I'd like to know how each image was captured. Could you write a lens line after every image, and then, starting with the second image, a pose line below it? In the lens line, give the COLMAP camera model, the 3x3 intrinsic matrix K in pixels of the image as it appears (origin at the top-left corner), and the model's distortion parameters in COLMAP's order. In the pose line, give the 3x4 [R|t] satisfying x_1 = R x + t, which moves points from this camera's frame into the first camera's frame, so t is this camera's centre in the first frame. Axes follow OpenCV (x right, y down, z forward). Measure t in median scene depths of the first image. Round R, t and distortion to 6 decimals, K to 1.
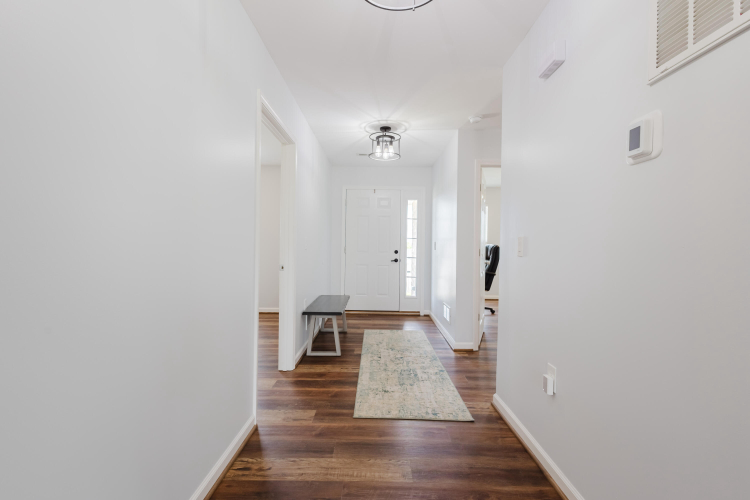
lens RADIAL K [[345.8, 0, 375.3], [0, 345.8, 246.2], [0, 0, 1]] dist [0.008321, -0.000653]
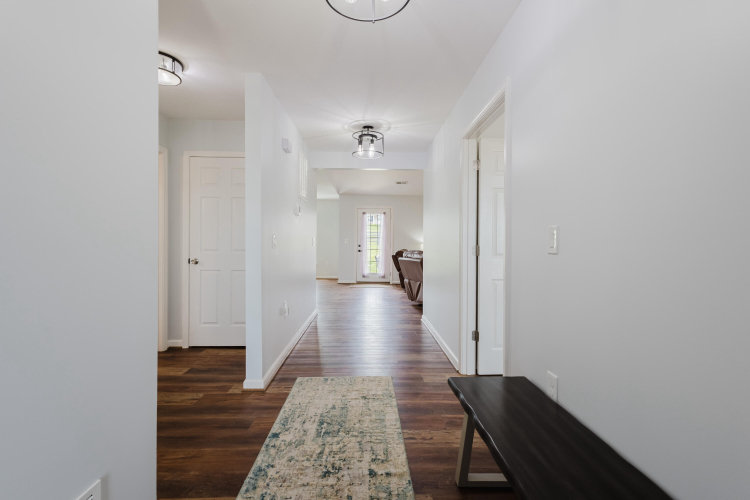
lens RADIAL K [[345.8, 0, 375.3], [0, 345.8, 246.2], [0, 0, 1]] dist [0.008321, -0.000653]
pose [[-0.999565, -0.009702, -0.027844, 0.030658], [-0.009861, 0.999936, 0.005561, 0.002887], [0.027788, 0.005833, -0.999597, 1.889483]]
